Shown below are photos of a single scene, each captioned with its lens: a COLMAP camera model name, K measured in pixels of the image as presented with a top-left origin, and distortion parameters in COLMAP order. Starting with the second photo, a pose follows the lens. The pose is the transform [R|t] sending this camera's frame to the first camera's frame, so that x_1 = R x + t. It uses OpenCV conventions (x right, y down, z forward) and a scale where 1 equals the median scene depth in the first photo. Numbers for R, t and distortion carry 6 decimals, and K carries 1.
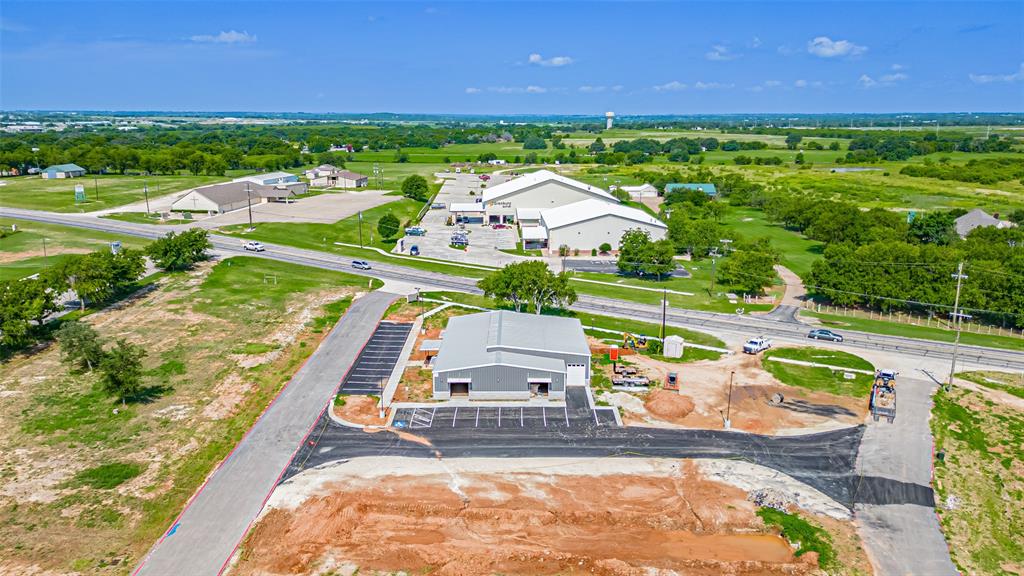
lens RADIAL K [[749.9, 0, 508.6], [0, 749.9, 285.8], [0, 0, 1]] dist [0.090784, -0.111244]
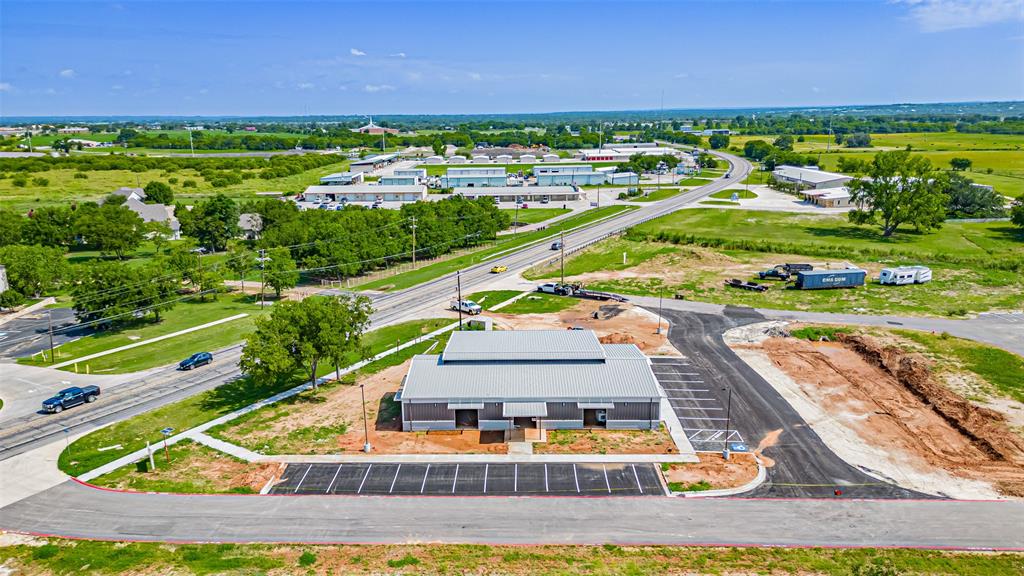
lens RADIAL K [[717.1, 0, 508.7], [0, 717.1, 287.9], [0, 0, 1]] dist [0.075709, -0.079543]
pose [[0.007693, -0.234849, 0.972001, -0.717567], [0.230709, 0.946223, 0.226794, -0.179967], [-0.972992, 0.222504, 0.061461, 0.948095]]
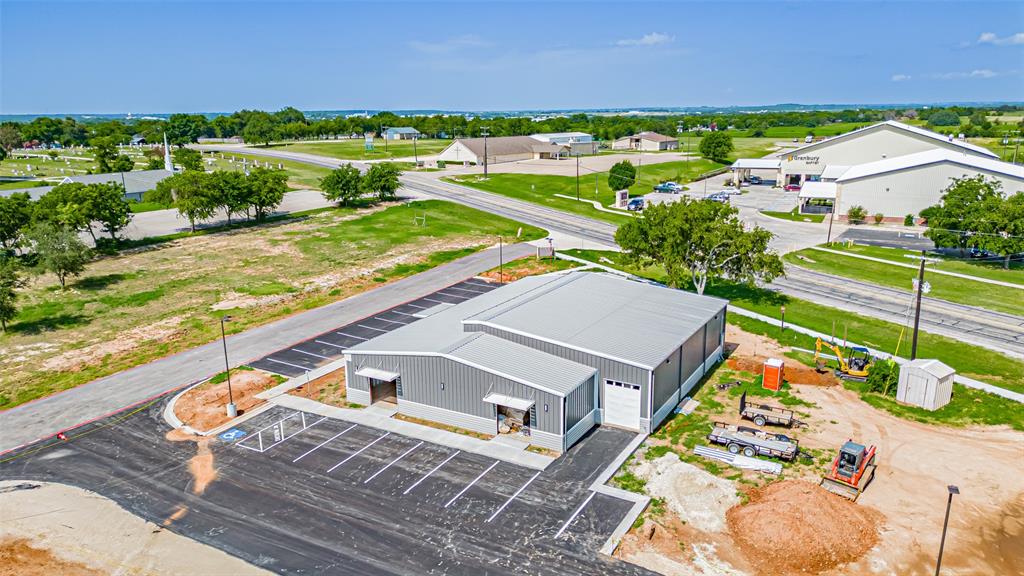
lens RADIAL K [[713.0, 0, 509.0], [0, 713.0, 293.9], [0, 0, 1]] dist [0.085172, -0.094389]
pose [[0.866567, 0.108754, -0.487067, 0.220838], [-0.095483, 0.994068, 0.052079, 0.030109], [0.489842, 0.001376, 0.871810, 0.527834]]
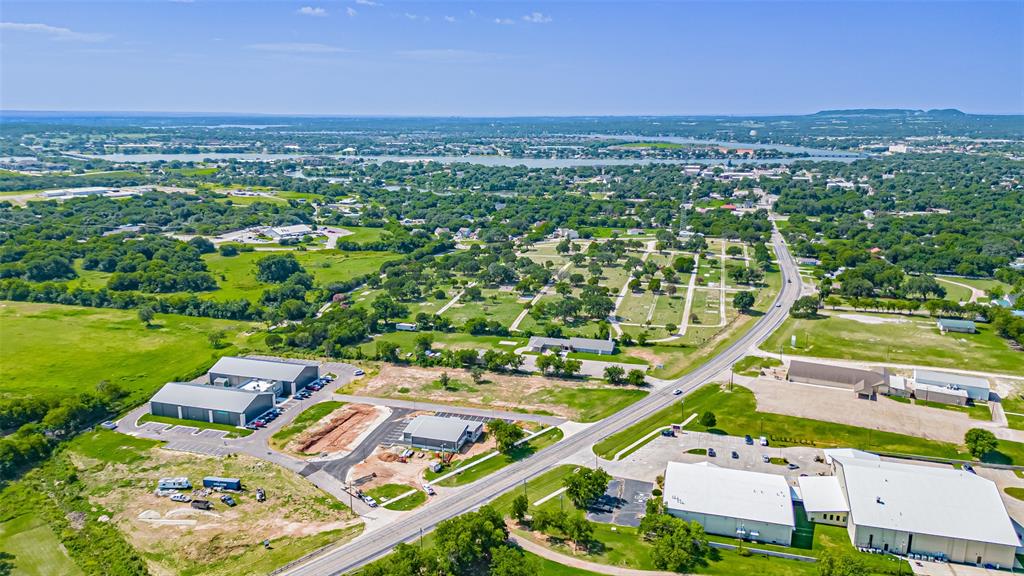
lens RADIAL K [[735.3, 0, 508.9], [0, 735.3, 283.9], [0, 0, 1]] dist [0.080690, -0.091114]
pose [[-0.279901, 0.218240, -0.934894, 2.273019], [-0.214040, 0.935121, 0.282375, -1.196137], [0.935864, 0.279141, -0.215030, 1.632626]]
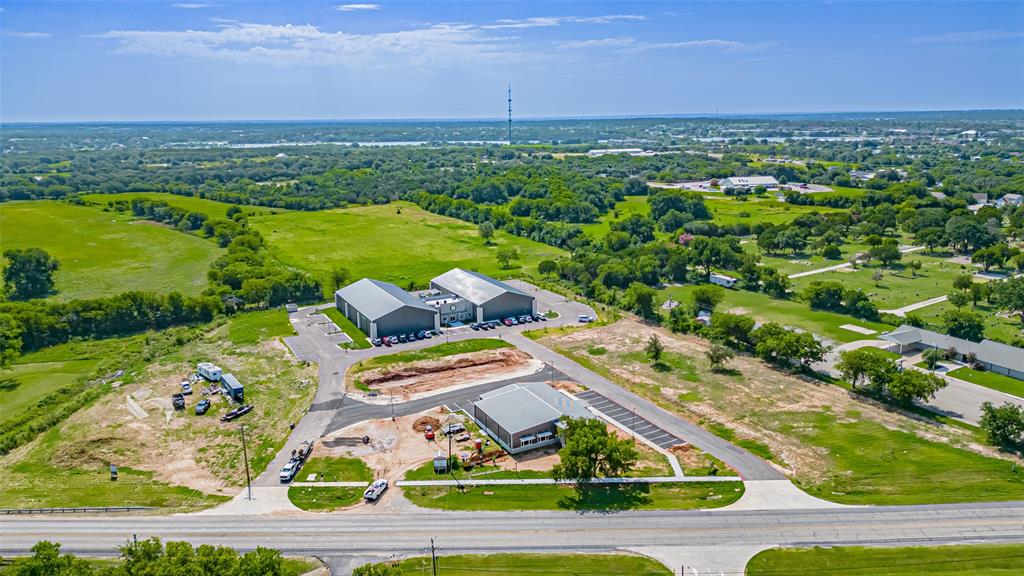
lens RADIAL K [[717.1, 0, 508.7], [0, 717.1, 287.9], [0, 0, 1]] dist [0.075709, -0.079543]
pose [[-0.887328, 0.120994, -0.444982, 0.658039], [-0.084830, 0.905667, 0.415416, -0.738582], [0.453269, 0.406358, -0.793360, 2.008170]]
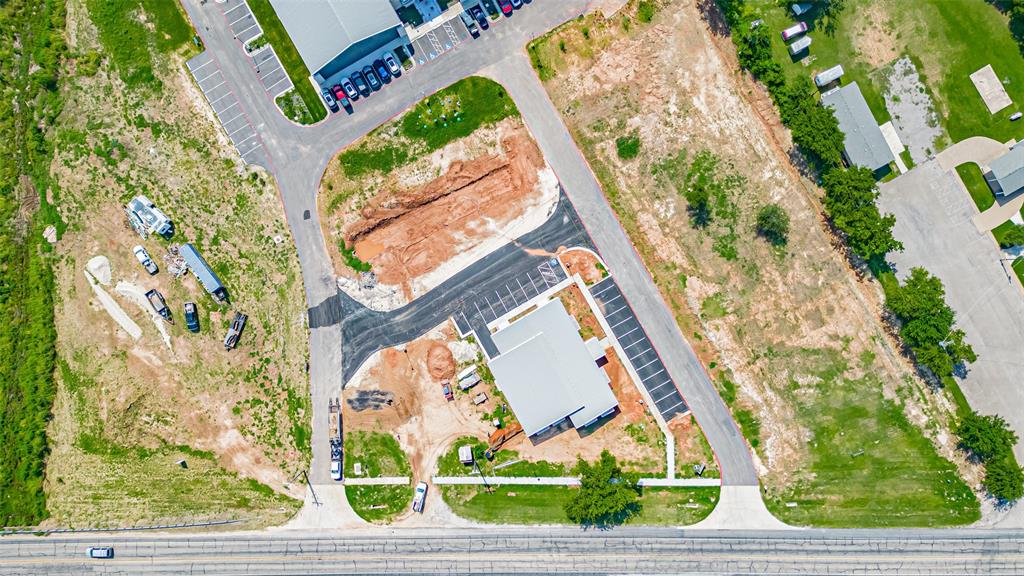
lens RADIAL K [[713.0, 0, 509.0], [0, 713.0, 293.9], [0, 0, 1]] dist [0.085172, -0.094389]
pose [[-0.867231, 0.497770, 0.011688, -0.022973], [-0.100339, -0.197711, 0.975112, -1.276886], [0.487692, 0.844474, 0.221407, 0.504881]]
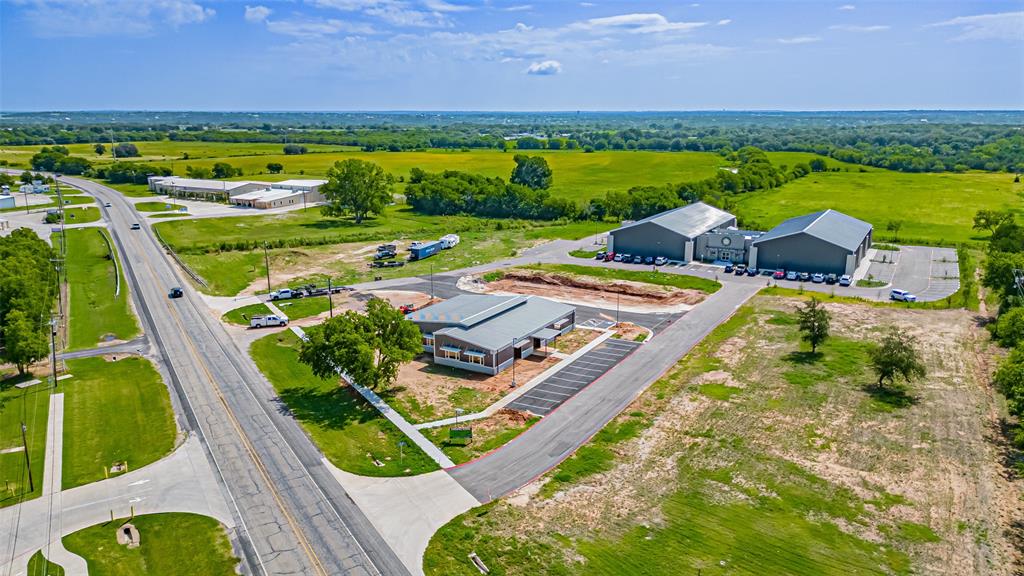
lens RADIAL K [[717.1, 0, 508.7], [0, 717.1, 287.9], [0, 0, 1]] dist [0.075709, -0.079543]
pose [[-0.863499, -0.115478, 0.490952, -0.542626], [0.113156, 0.904260, 0.411714, -0.400078], [-0.491492, 0.411069, -0.767761, 1.771797]]
